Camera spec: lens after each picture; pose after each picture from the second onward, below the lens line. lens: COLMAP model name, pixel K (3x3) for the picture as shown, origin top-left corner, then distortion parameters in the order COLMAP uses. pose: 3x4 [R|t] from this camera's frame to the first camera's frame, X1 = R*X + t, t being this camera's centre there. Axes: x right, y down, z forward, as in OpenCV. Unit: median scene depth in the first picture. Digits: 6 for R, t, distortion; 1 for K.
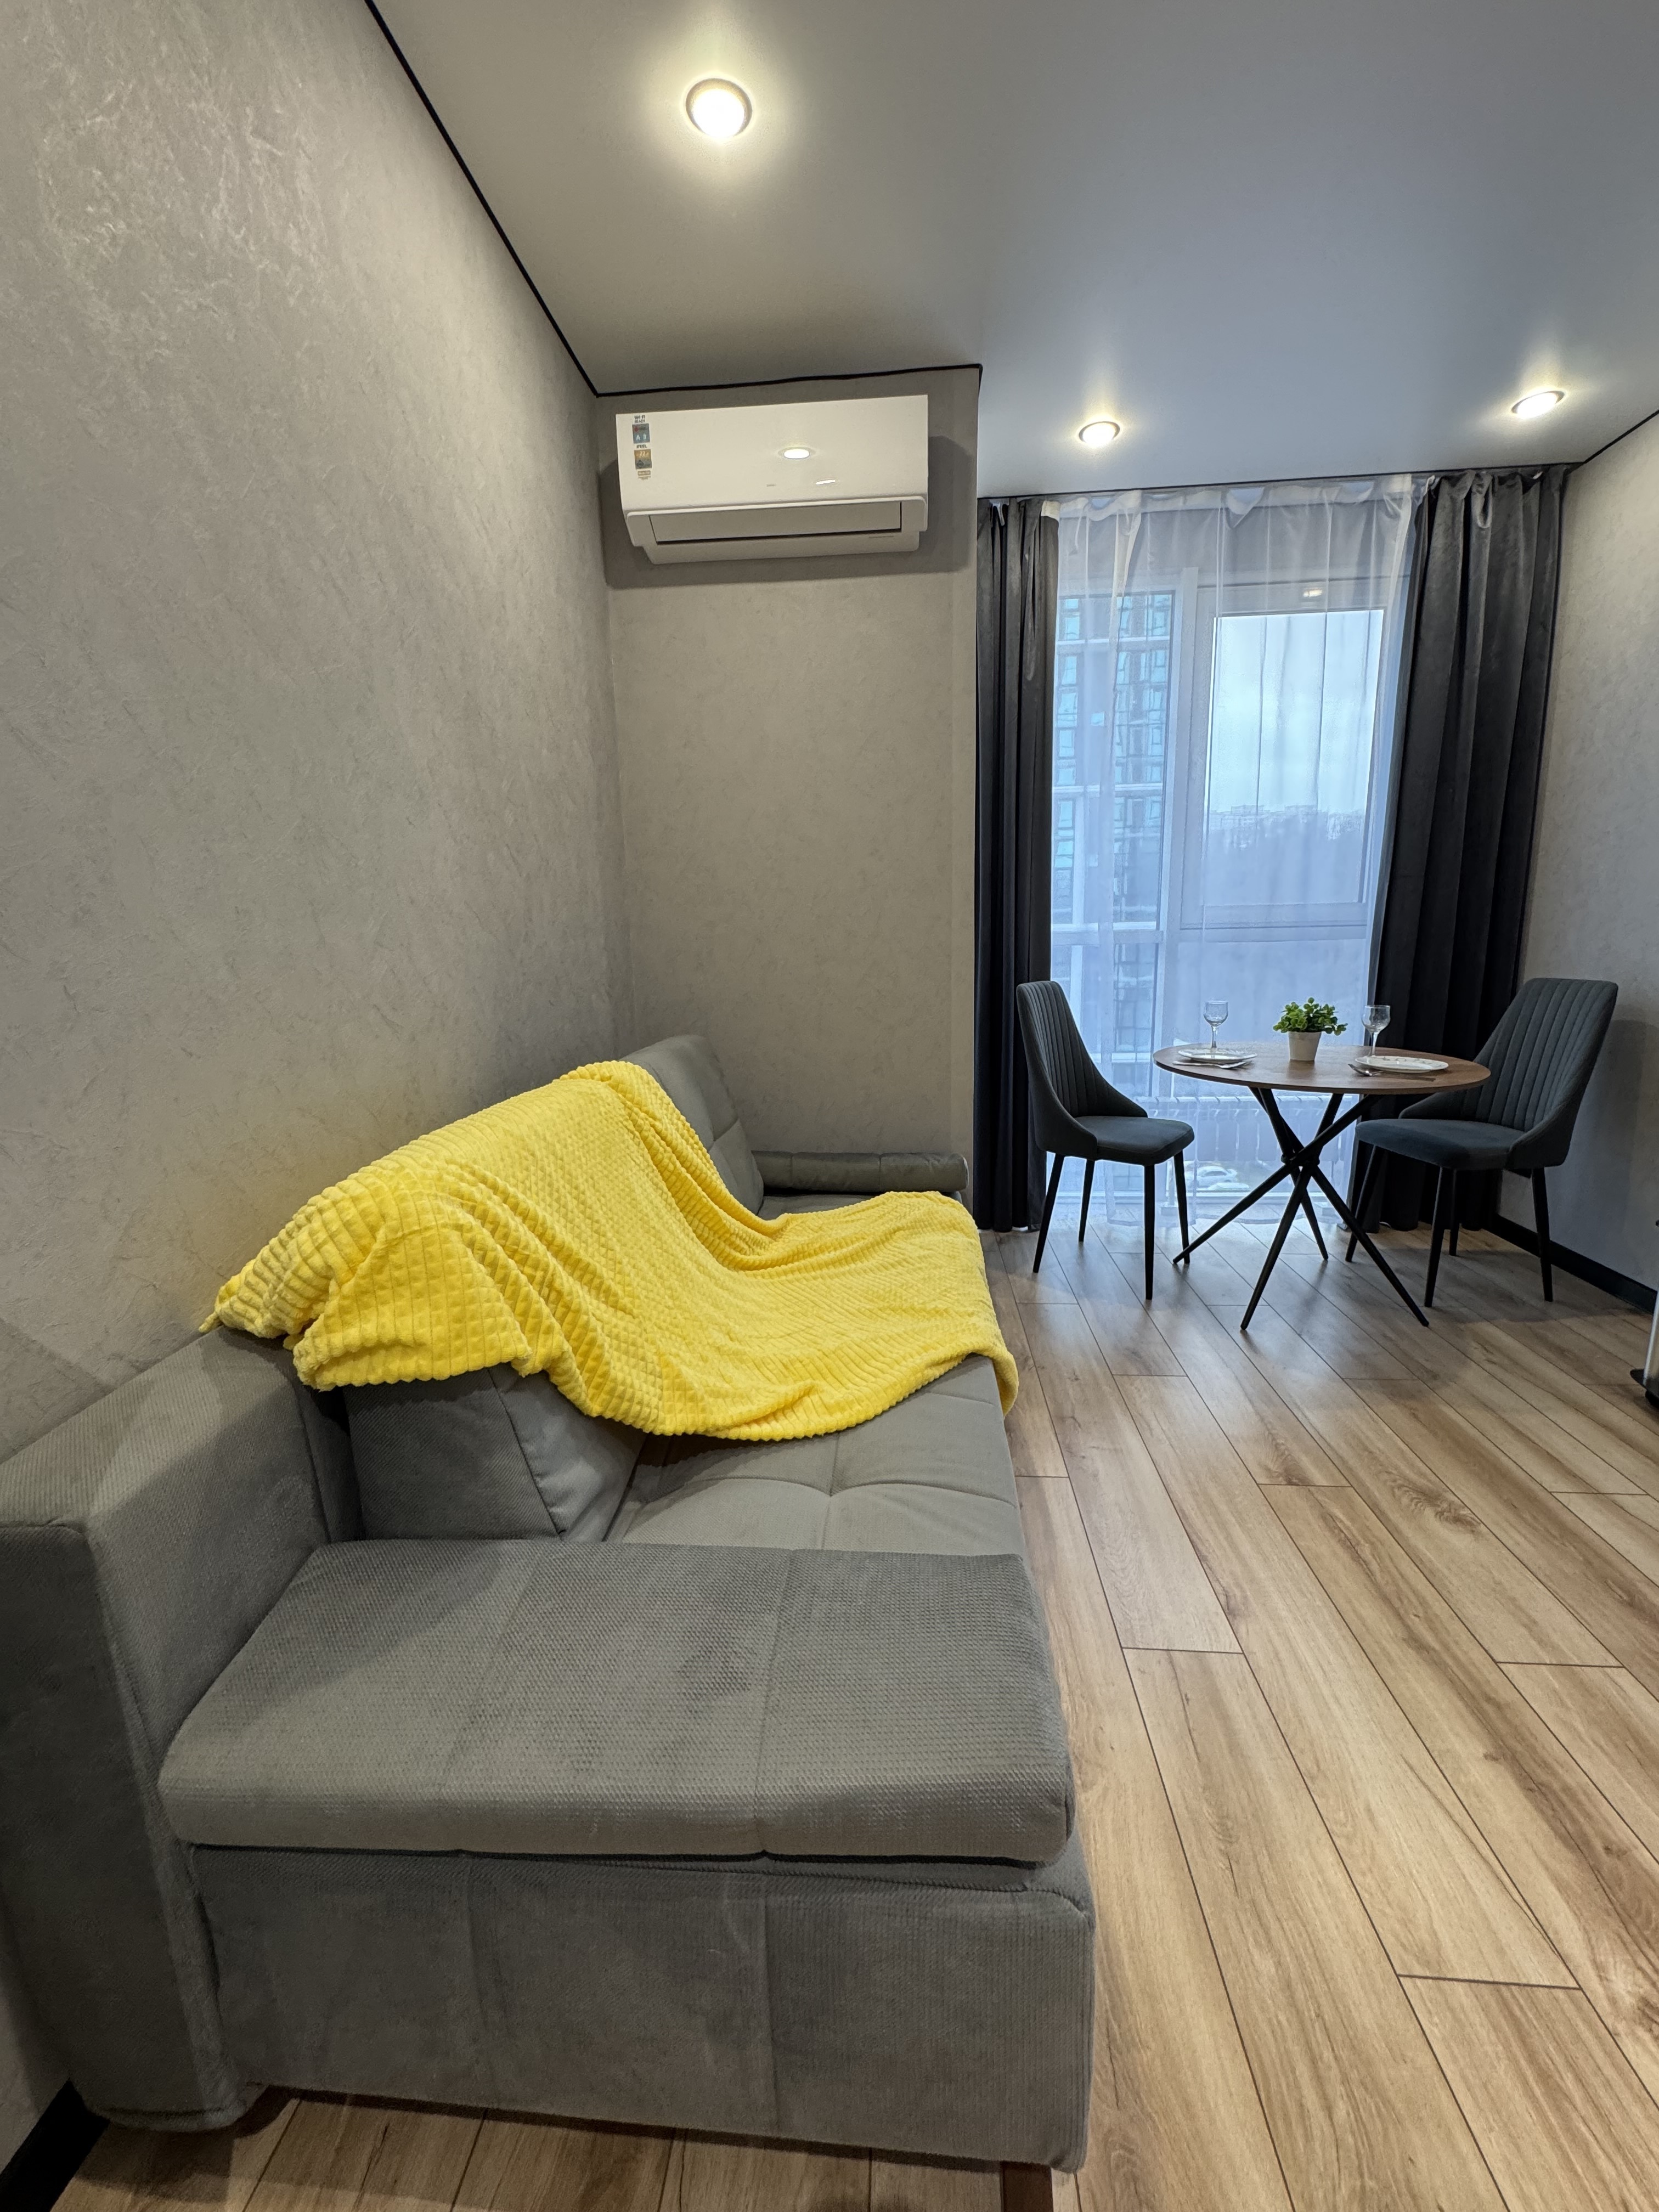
lens RADIAL K [[883.2, 0, 832.8], [0, 883.2, 1105.4], [0, 0, 1]] dist [-0.002065, 0.000020]
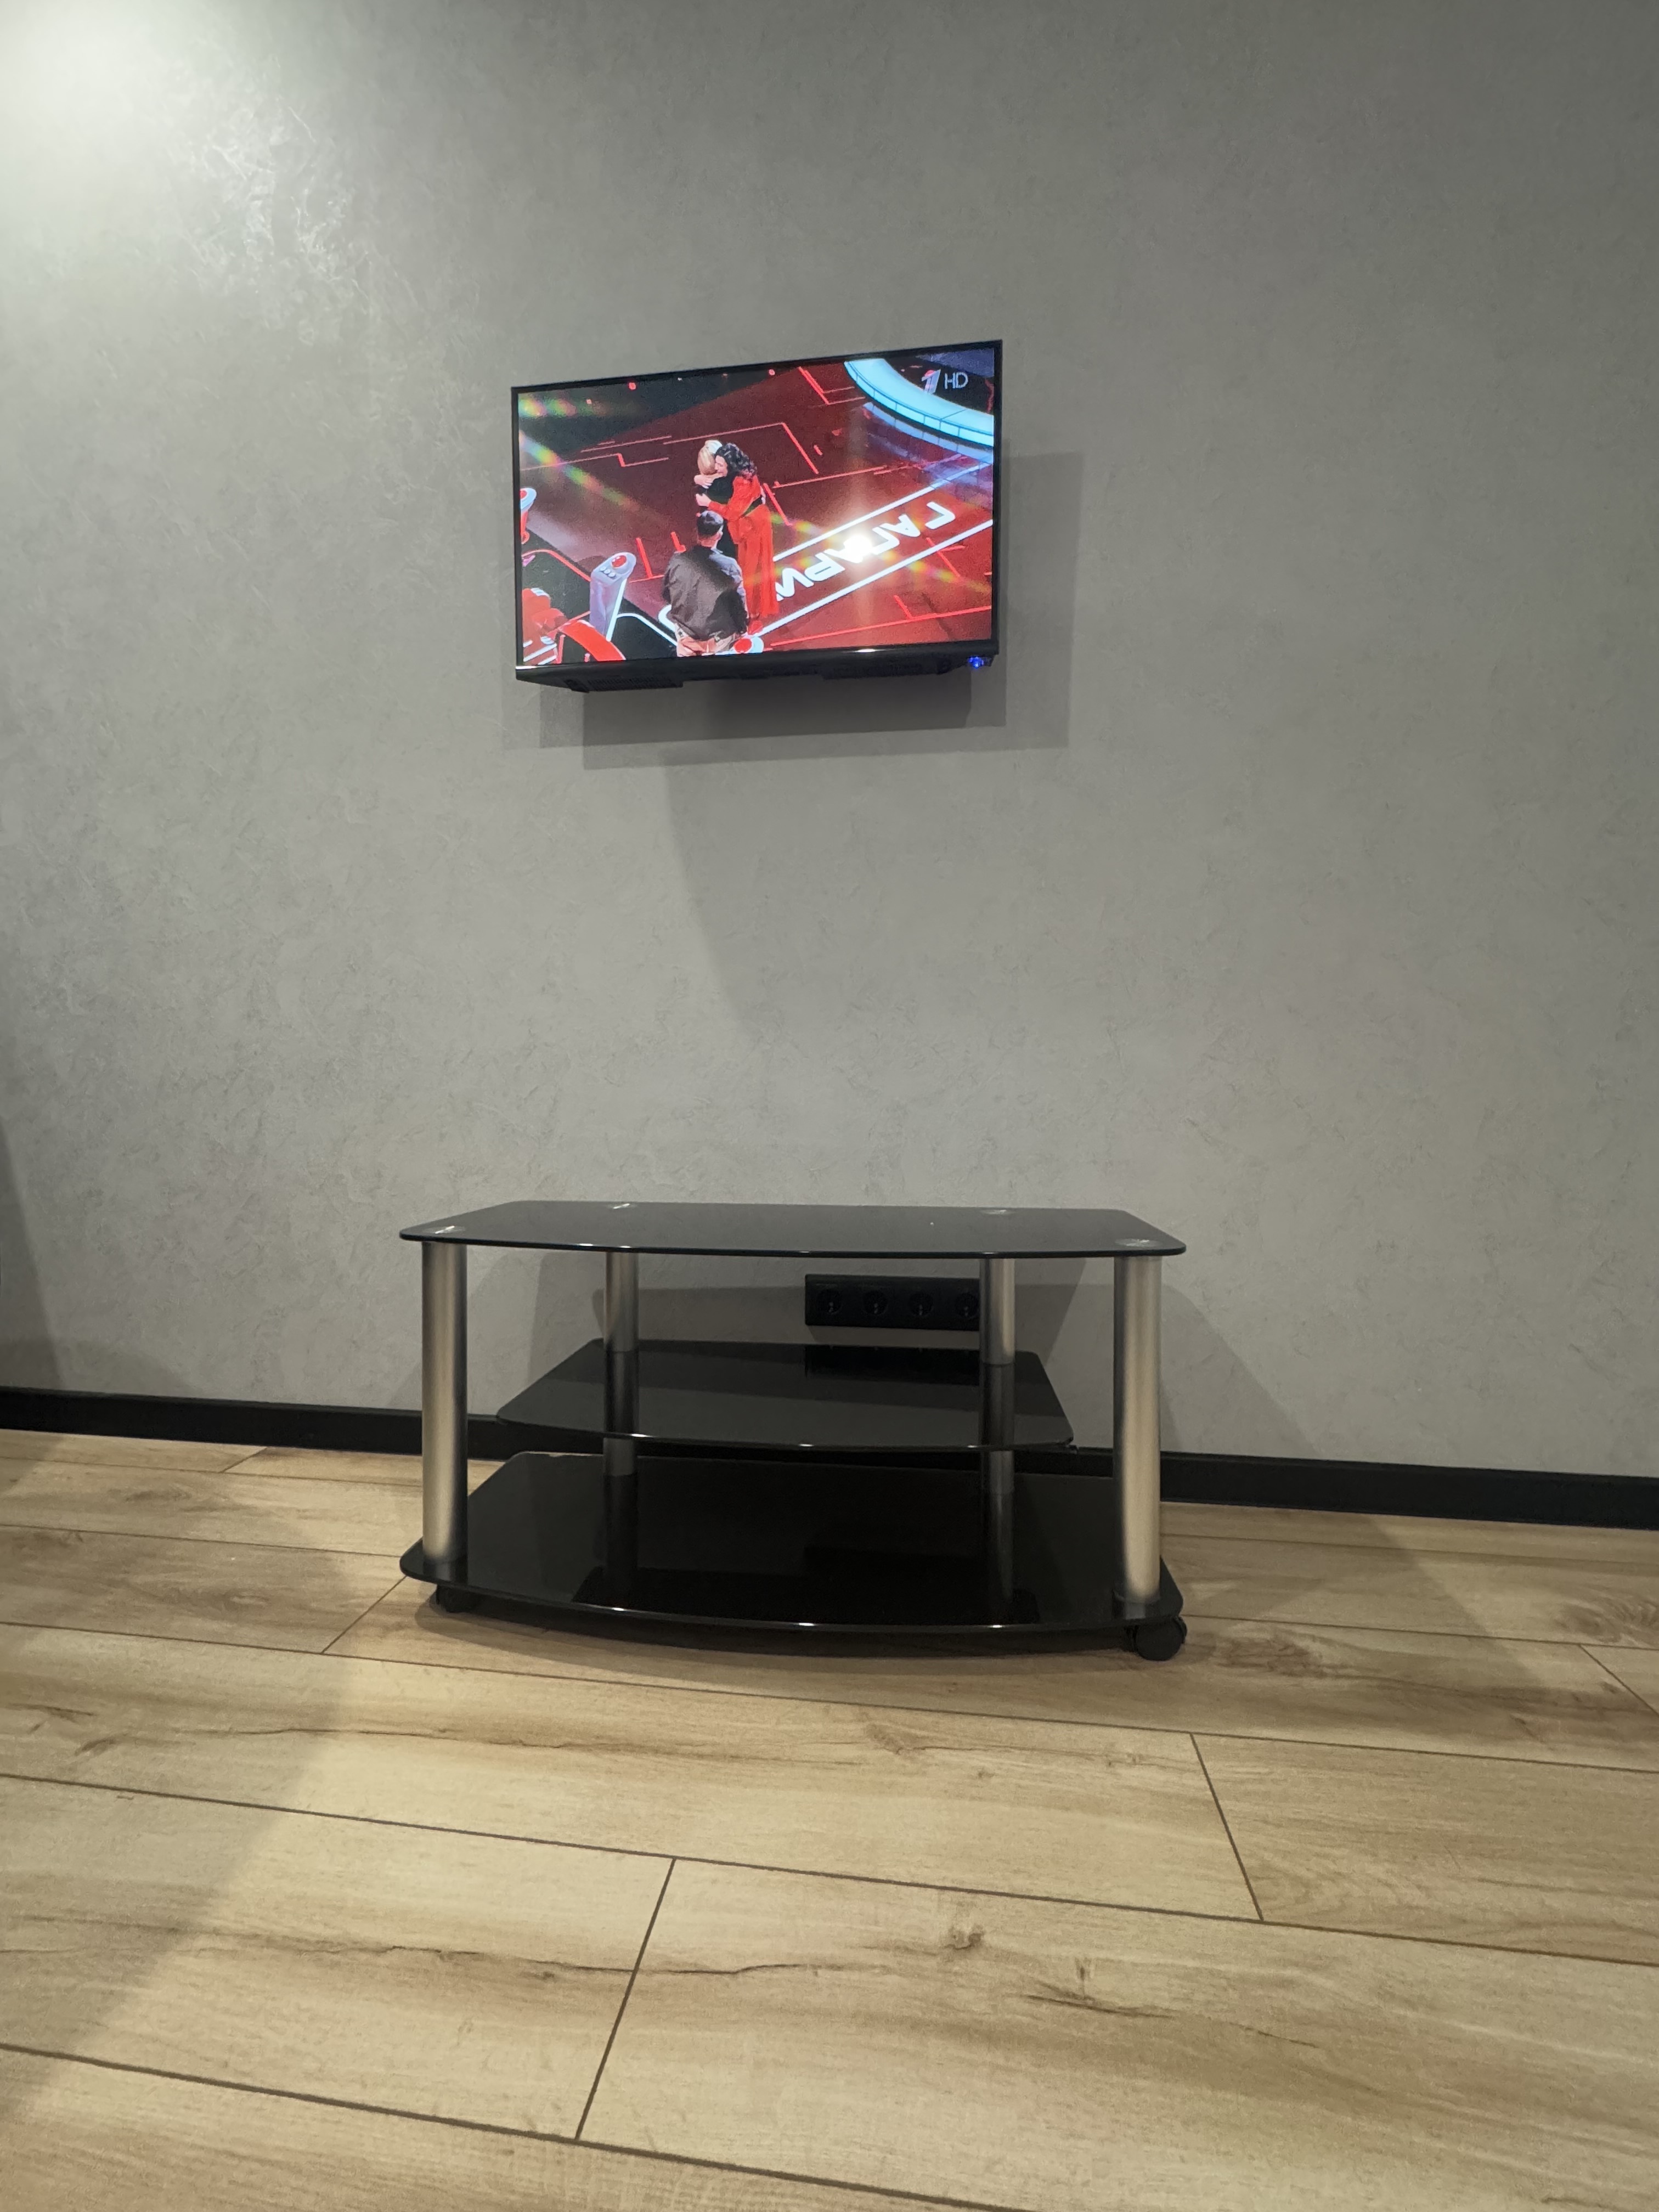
lens RADIAL K [[883.2, 0, 833.5], [0, 883.2, 1101.6], [0, 0, 1]] dist [-0.002065, 0.000020]
pose [[0.044898, 0.003062, 0.998987, 0.393513], [0.185760, 0.982530, -0.011360, 0.094347], [-0.981569, 0.186081, 0.043545, 0.624872]]
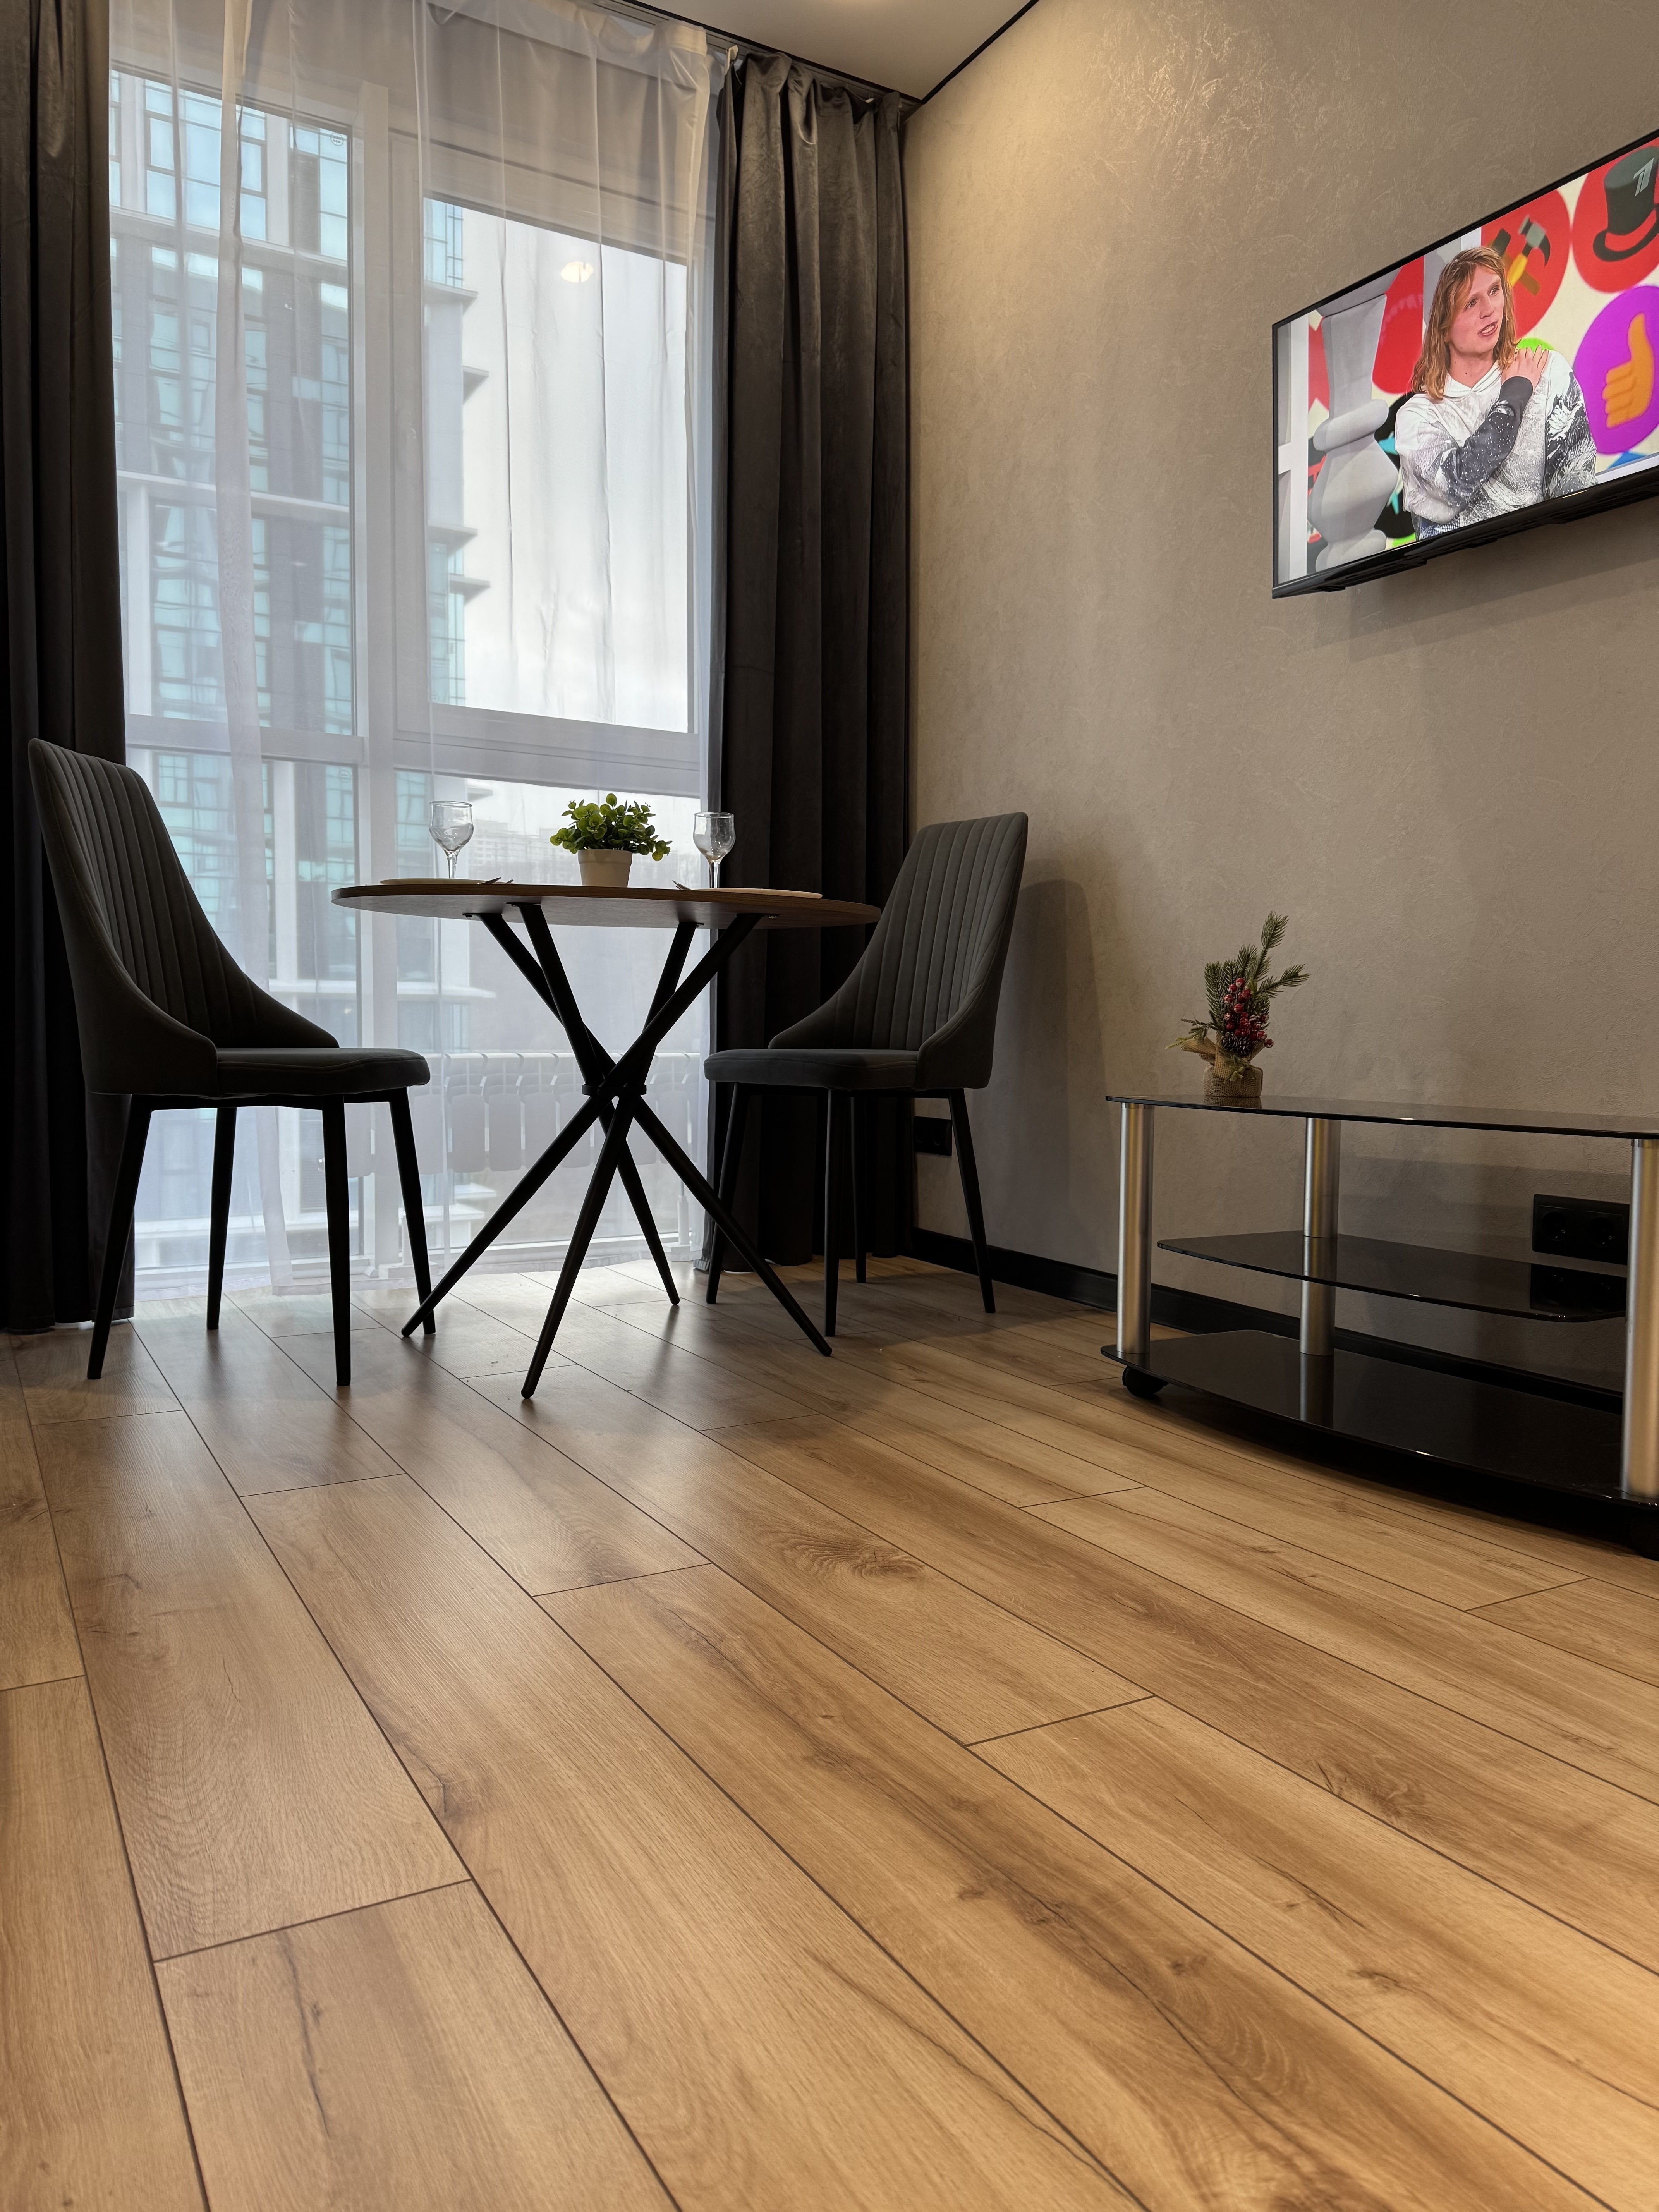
lens RADIAL K [[1565.4, 0, 827.4], [0, 1565.4, 1101.5], [0, 0, 1]] dist [0.033597, -0.046257]
pose [[0.829786, -0.001751, 0.558078, 0.116461], [0.079736, 0.990108, -0.115449, 0.213849], [-0.552356, 0.140297, 0.821718, 0.157905]]
